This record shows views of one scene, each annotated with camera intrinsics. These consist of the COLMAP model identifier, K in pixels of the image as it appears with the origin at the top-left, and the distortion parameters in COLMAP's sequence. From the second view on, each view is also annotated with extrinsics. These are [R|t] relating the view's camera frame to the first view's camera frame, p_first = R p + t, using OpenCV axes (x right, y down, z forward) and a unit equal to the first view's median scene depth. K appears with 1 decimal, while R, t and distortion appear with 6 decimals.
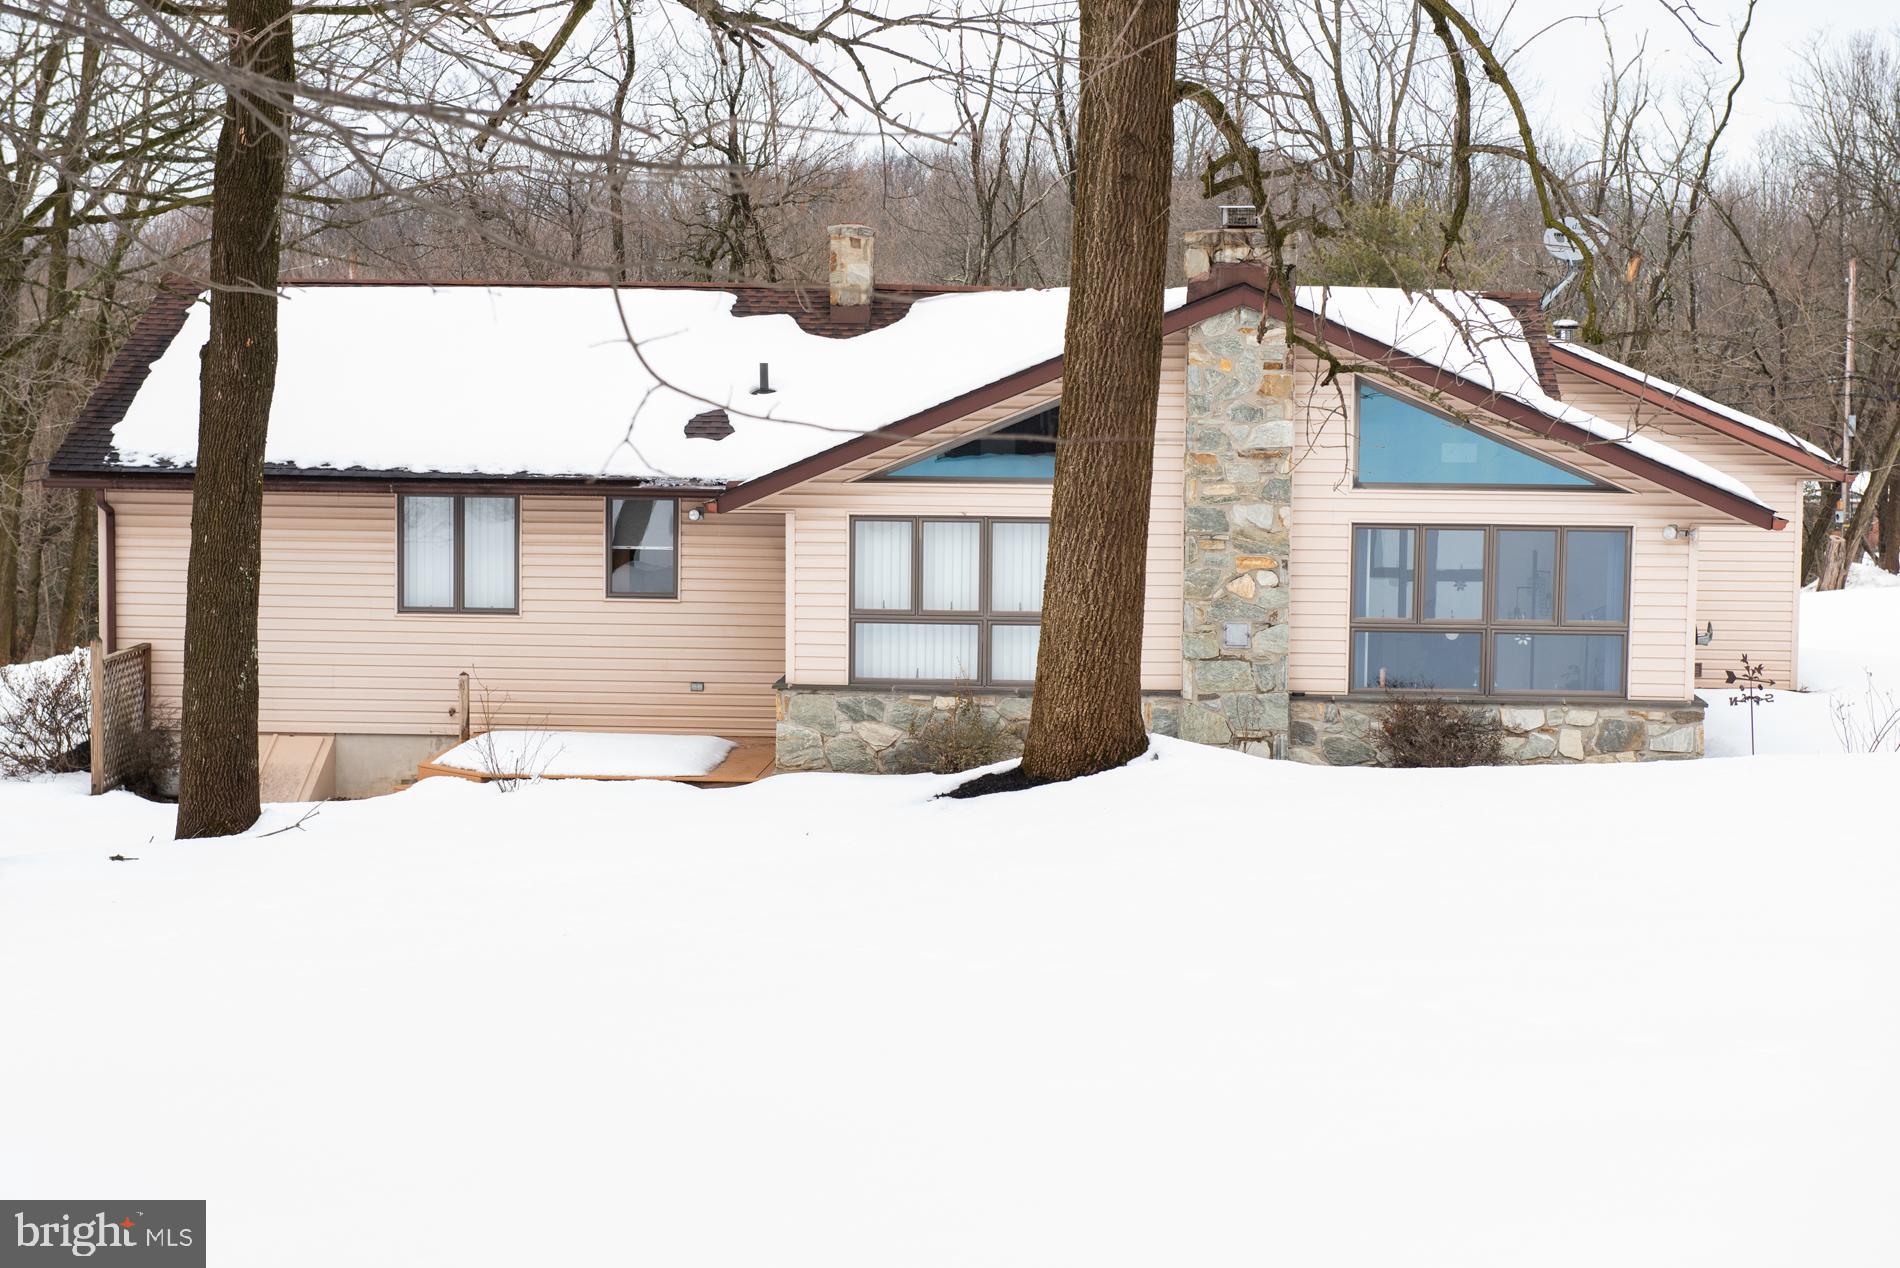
lens RADIAL K [[3366.0, 0, 939.9], [0, 3366.0, 645.3], [0, 0, 1]] dist [0.058121, 0.000000]
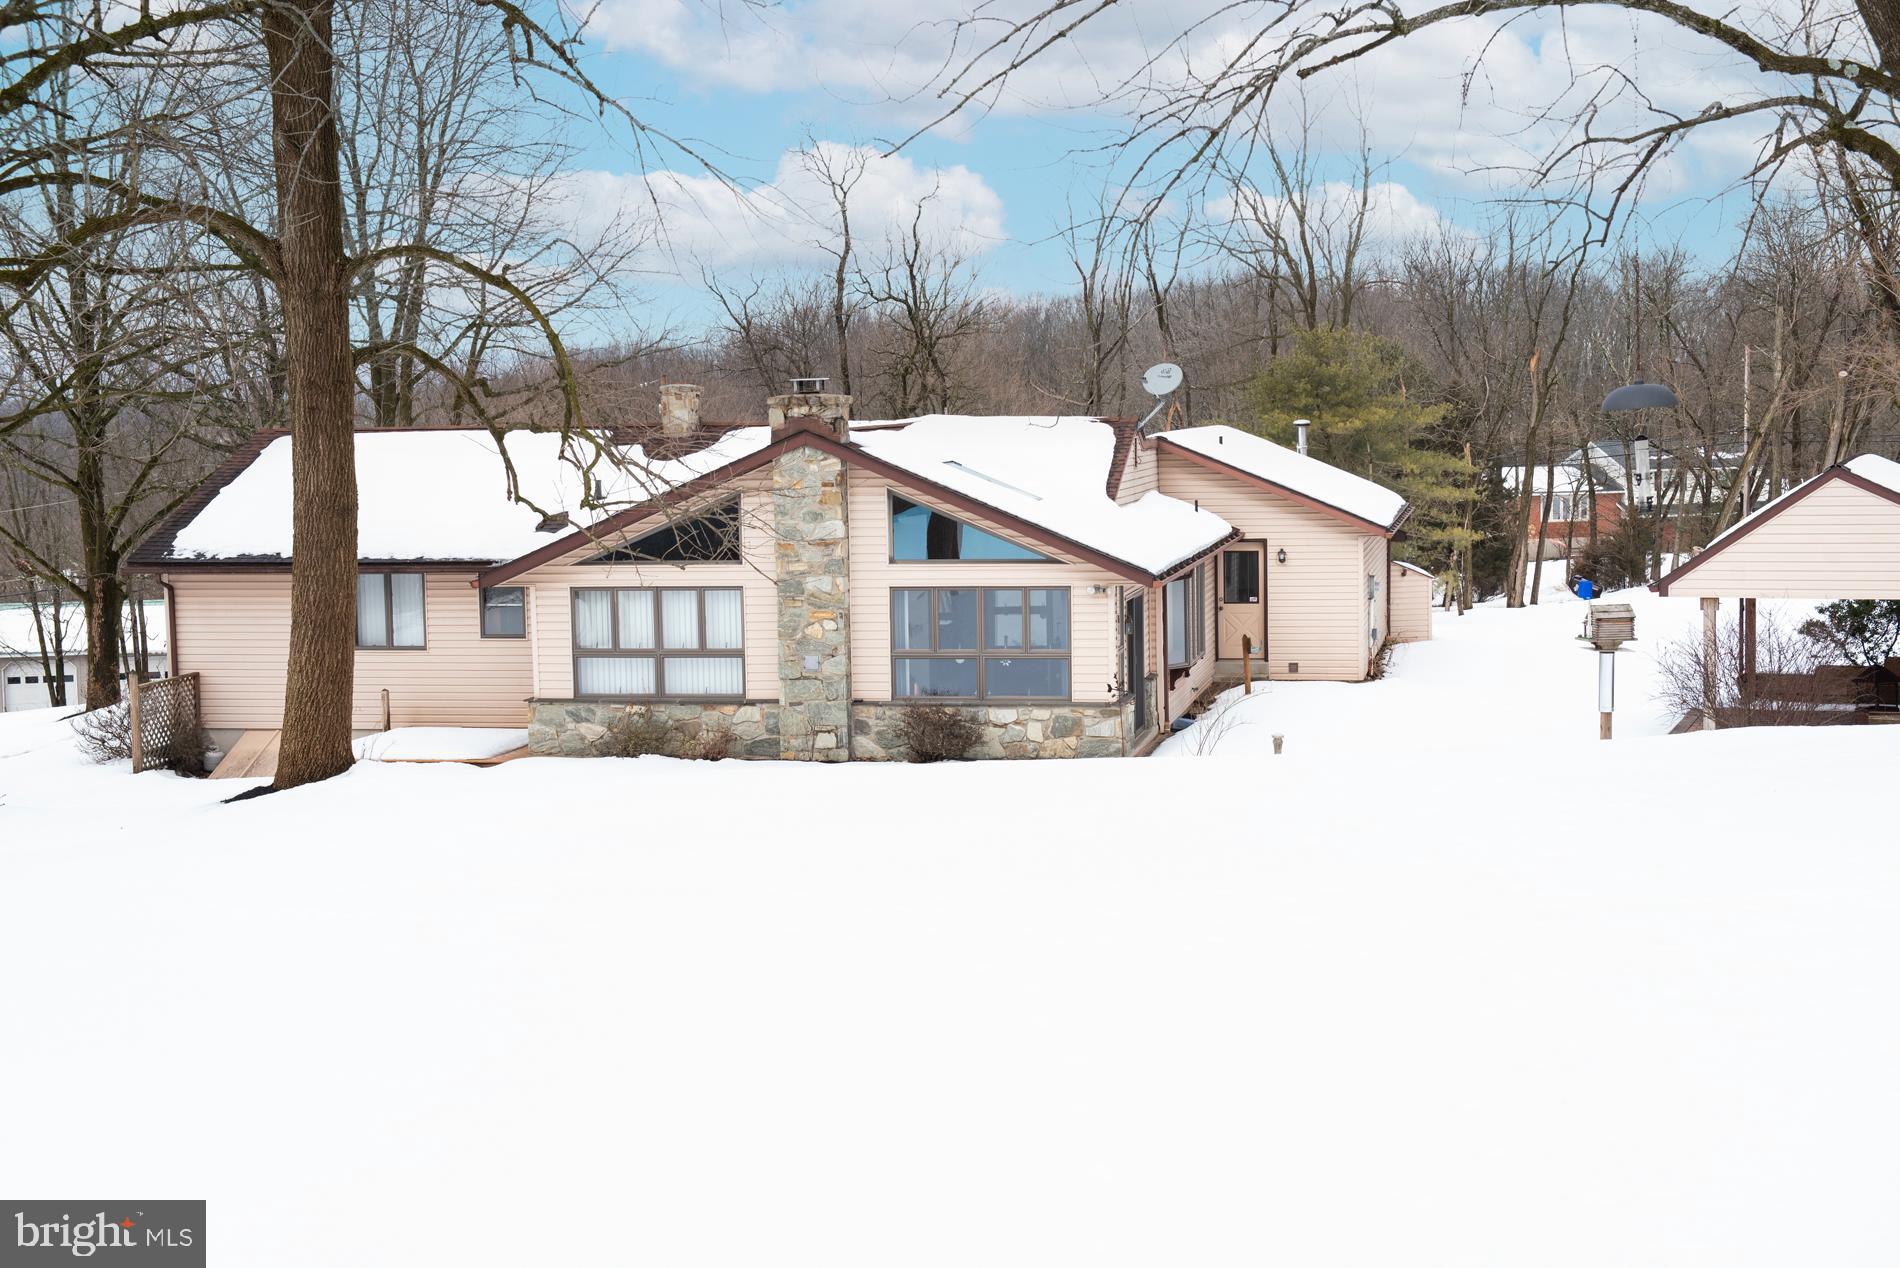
lens RADIAL K [[2333.2, 0, 955.2], [0, 2333.2, 635.6], [0, 0, 1]] dist [0.079989, 0.000000]
pose [[0.993455, -0.016464, -0.113030, 0.267304], [0.016951, 0.999851, 0.003343, -0.017441], [0.112958, -0.005237, 0.993586, -0.031862]]
